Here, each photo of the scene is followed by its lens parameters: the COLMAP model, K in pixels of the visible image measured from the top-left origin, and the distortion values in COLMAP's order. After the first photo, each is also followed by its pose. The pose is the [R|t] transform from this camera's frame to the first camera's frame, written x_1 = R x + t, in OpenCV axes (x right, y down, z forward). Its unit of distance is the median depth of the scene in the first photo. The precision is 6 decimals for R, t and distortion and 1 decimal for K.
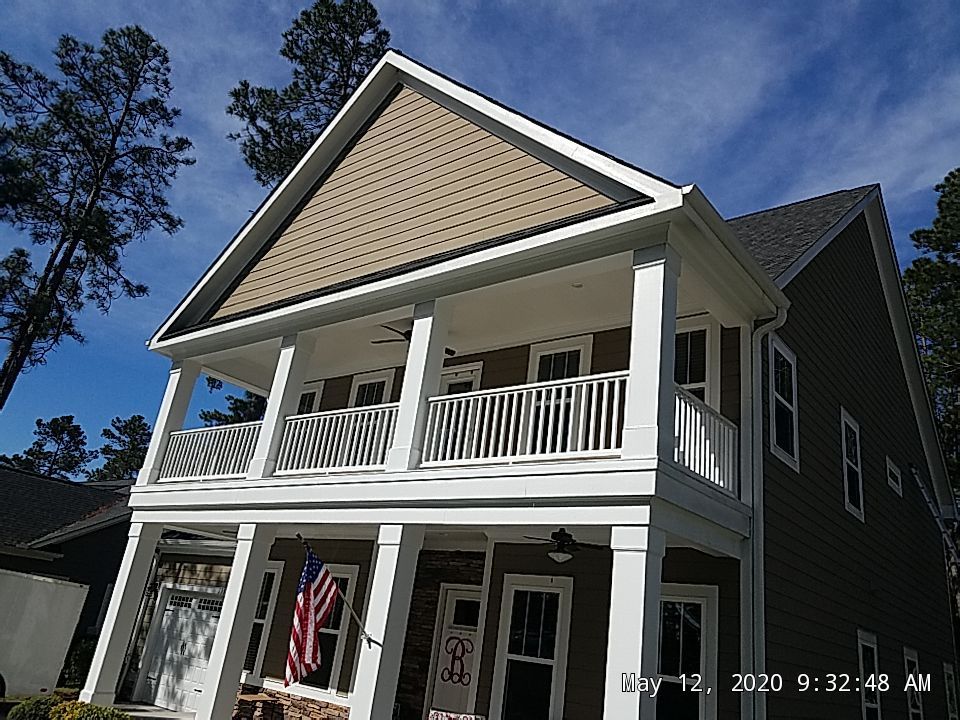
lens RADIAL K [[746.9, 0, 475.0], [0, 746.9, 353.0], [0, 0, 1]] dist [0.012989, -0.006070]
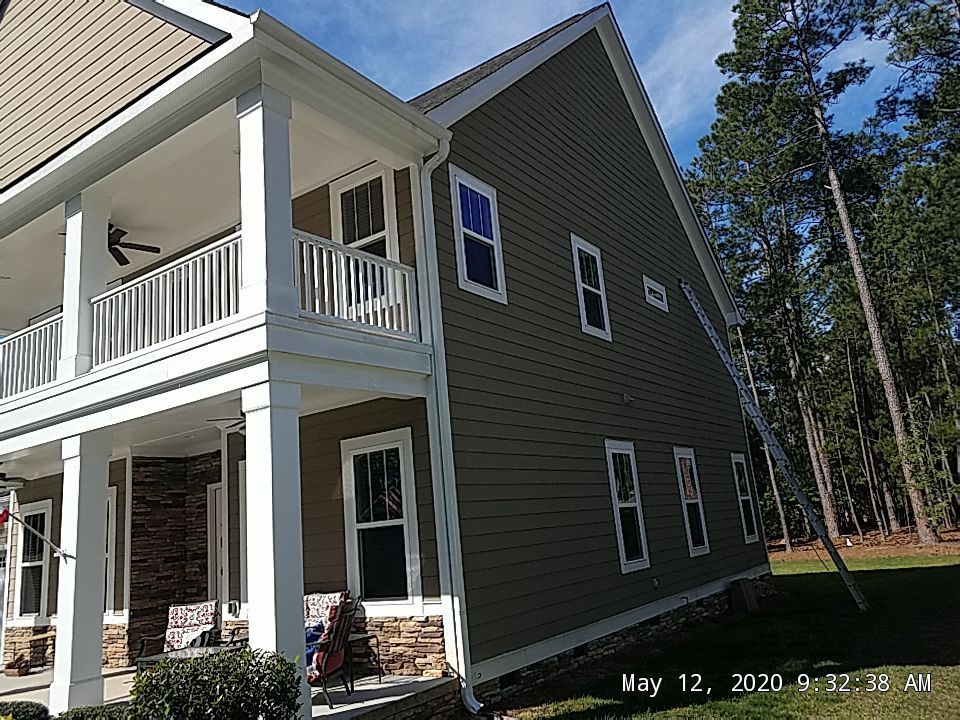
lens RADIAL K [[746.9, 0, 476.6], [0, 746.9, 357.5], [0, 0, 1]] dist [0.012989, -0.006070]
pose [[0.973399, -0.196610, 0.117639, 0.234683], [0.177490, 0.971763, 0.155477, 0.059347], [-0.144886, -0.130461, 0.980810, 0.006560]]
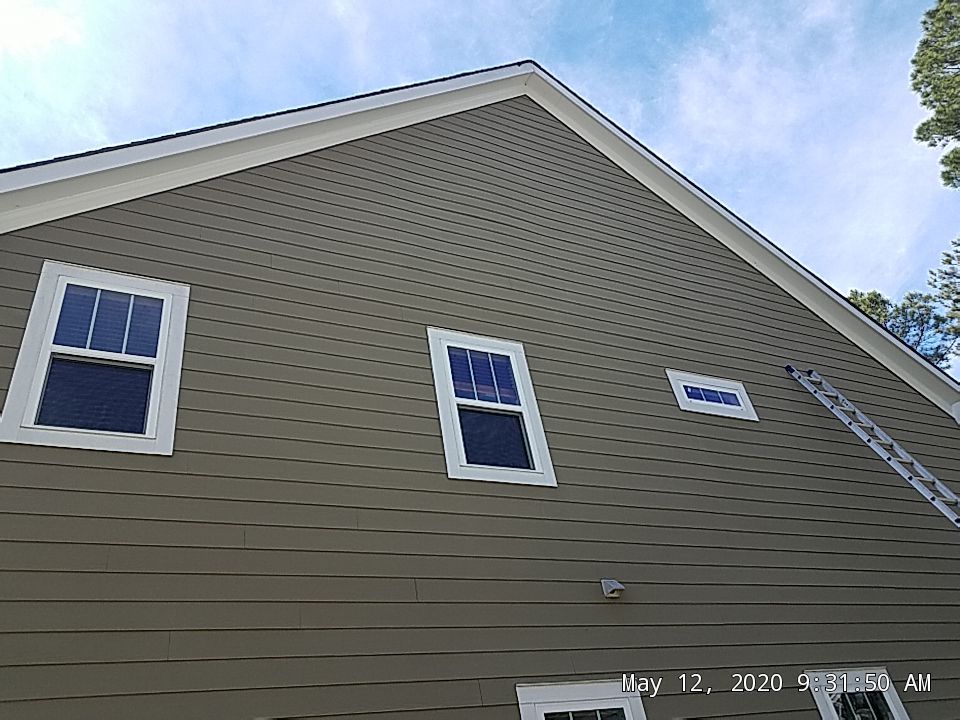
lens RADIAL K [[746.9, 0, 475.5], [0, 746.9, 355.5], [0, 0, 1]] dist [0.012989, -0.006070]
pose [[0.864595, -0.470471, -0.176446, 0.683930], [0.408308, 0.862491, -0.298989, 0.318944], [0.292848, 0.186460, 0.937802, 0.485835]]
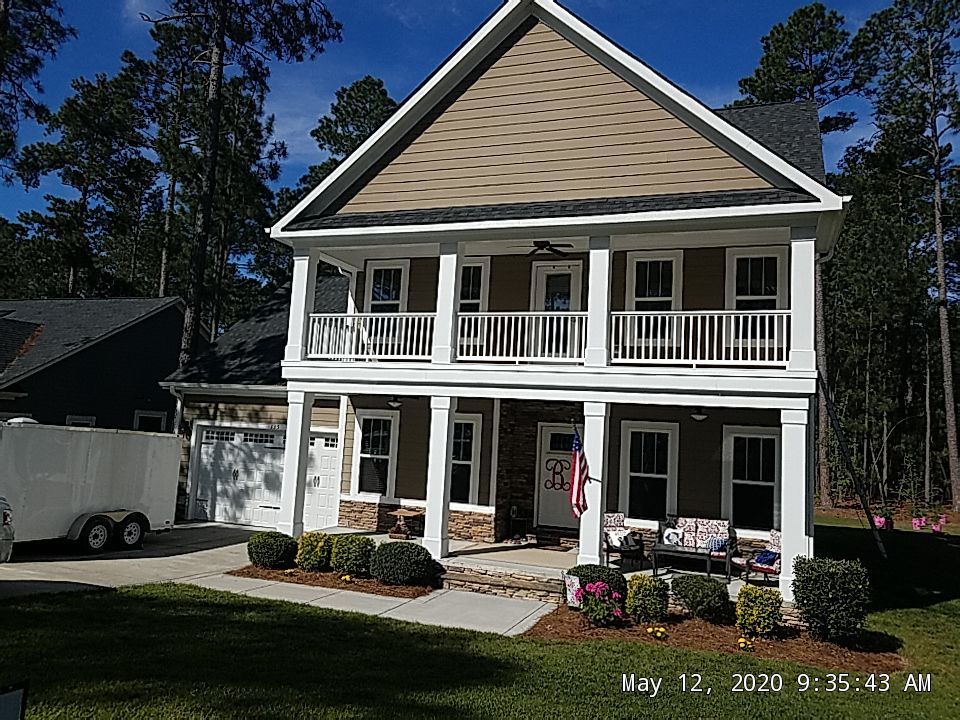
lens RADIAL K [[746.9, 0, 473.8], [0, 746.9, 351.1], [0, 0, 1]] dist [0.012989, -0.006070]
pose [[0.950031, -0.044614, 0.308952, -0.614481], [-0.047394, 0.957645, 0.284024, -0.209927], [-0.308538, -0.284474, 0.907678, -0.167148]]
